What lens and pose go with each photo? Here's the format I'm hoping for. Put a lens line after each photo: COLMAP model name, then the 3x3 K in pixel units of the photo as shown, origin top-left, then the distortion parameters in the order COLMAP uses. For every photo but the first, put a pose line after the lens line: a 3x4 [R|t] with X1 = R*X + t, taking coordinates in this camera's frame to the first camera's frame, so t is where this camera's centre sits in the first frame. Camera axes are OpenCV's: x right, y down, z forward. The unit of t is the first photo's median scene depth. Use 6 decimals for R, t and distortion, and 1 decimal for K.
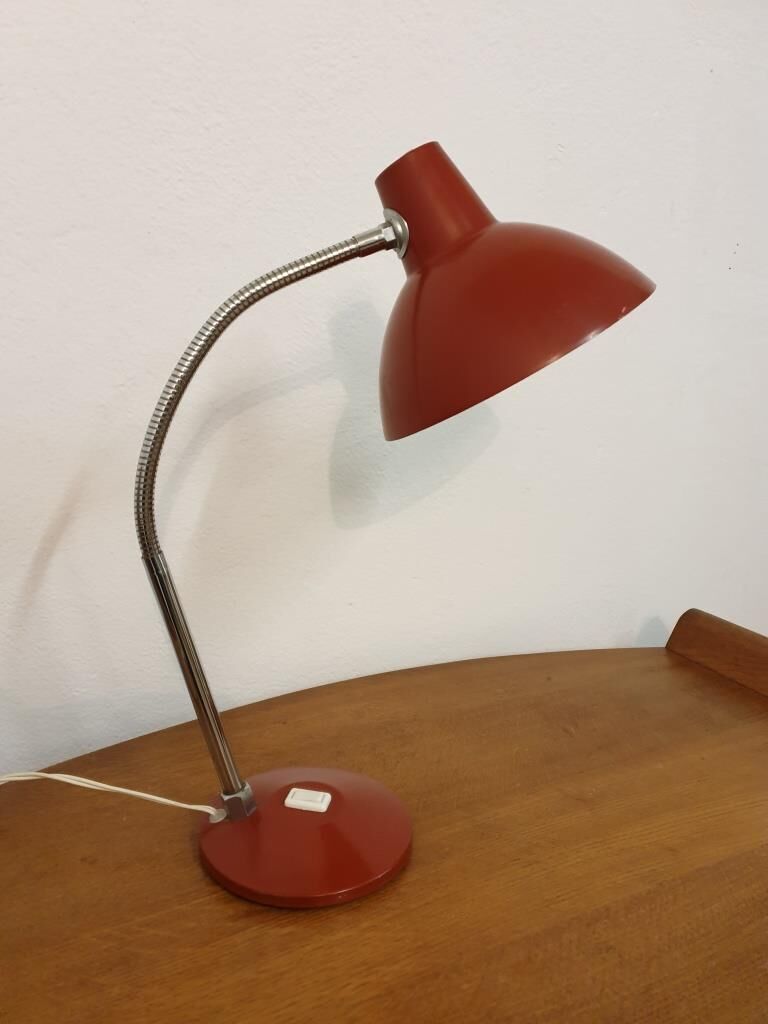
lens RADIAL K [[800.1, 0, 384.0], [0, 800.1, 512.0], [0, 0, 1]] dist [0.047380, -0.002625]
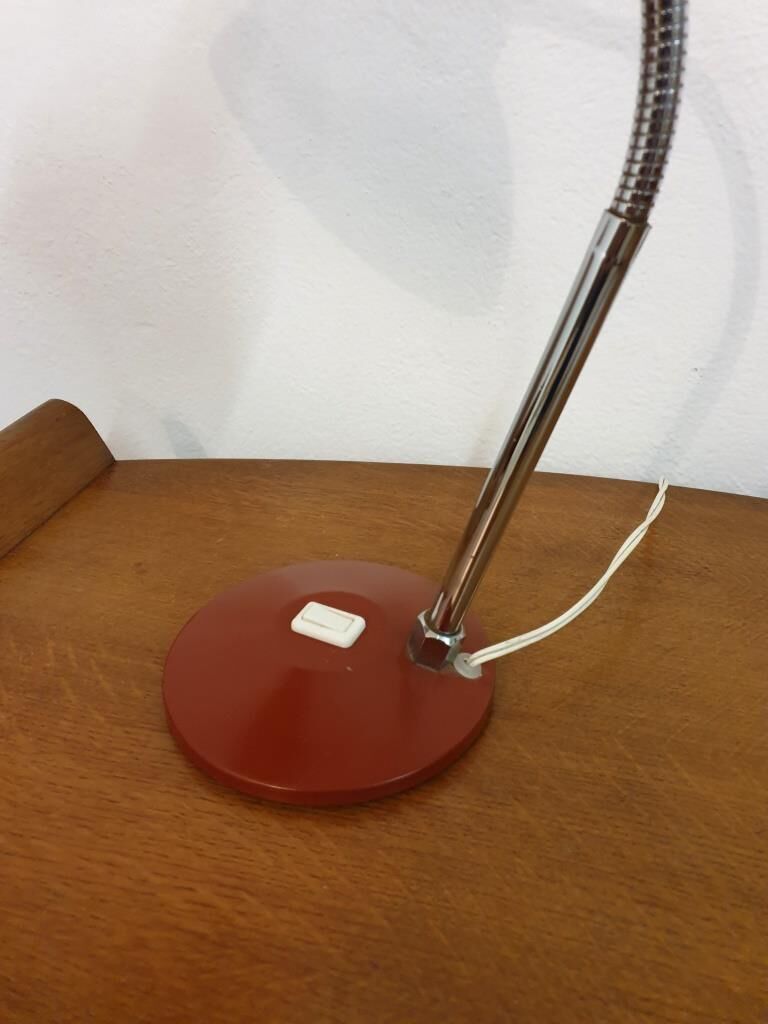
lens RADIAL K [[804.6, 0, 374.2], [0, 804.6, 505.5], [0, 0, 1]] dist [0.029848, -0.004402]
pose [[0.734997, 0.325661, -0.594748, 0.278503], [-0.142090, 0.931615, 0.334520, 0.061786], [0.663016, -0.161363, 0.731007, 0.565900]]
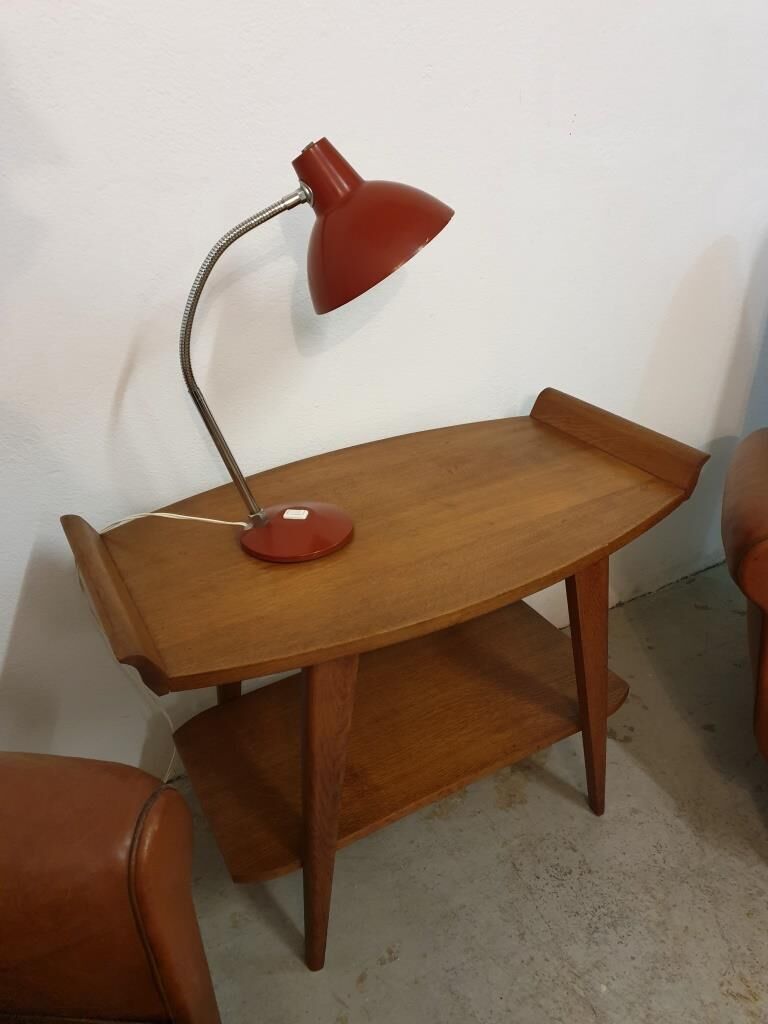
lens RADIAL K [[775.8, 0, 384.0], [0, 775.8, 512.0], [0, 0, 1]] dist [0.021626, 0.001232]
pose [[0.996558, -0.082238, -0.010415, 0.135007], [0.082071, 0.961164, 0.263493, -0.109332], [-0.011658, -0.263441, 0.964605, -0.766436]]
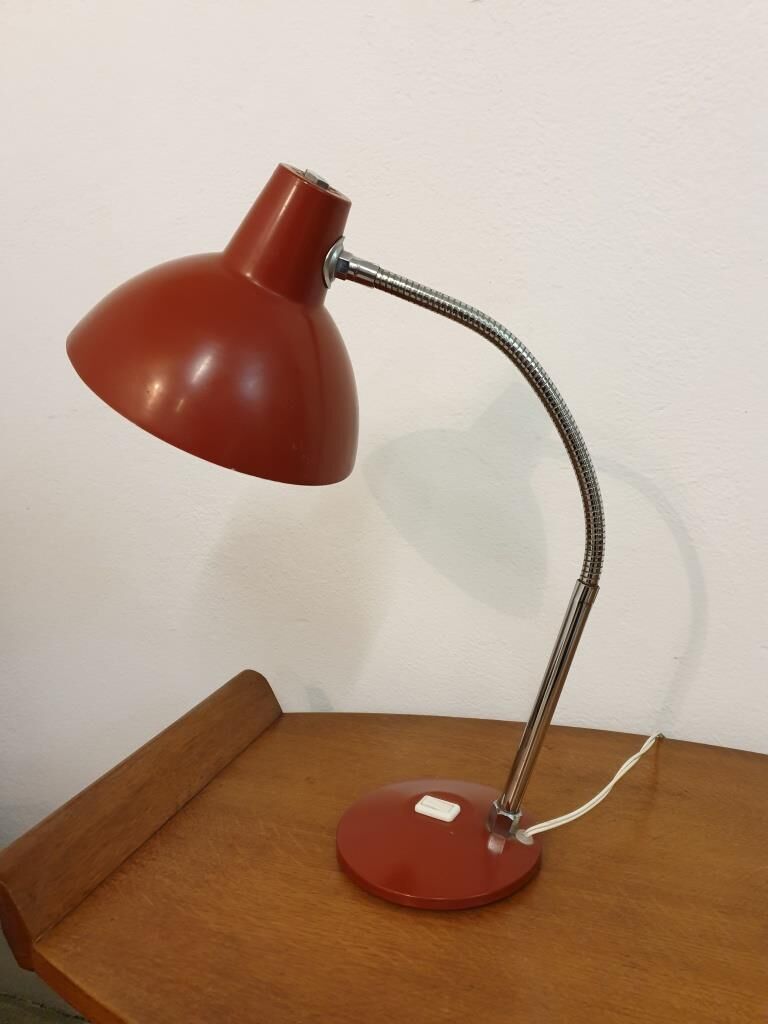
lens RADIAL K [[805.4, 0, 397.4], [0, 805.4, 509.6], [0, 0, 1]] dist [0.022472, 0.003148]
pose [[0.695802, 0.108940, -0.709923, 0.580296], [-0.149991, 0.988676, 0.004708, -0.014410], [0.702397, 0.103207, 0.704263, 0.162331]]
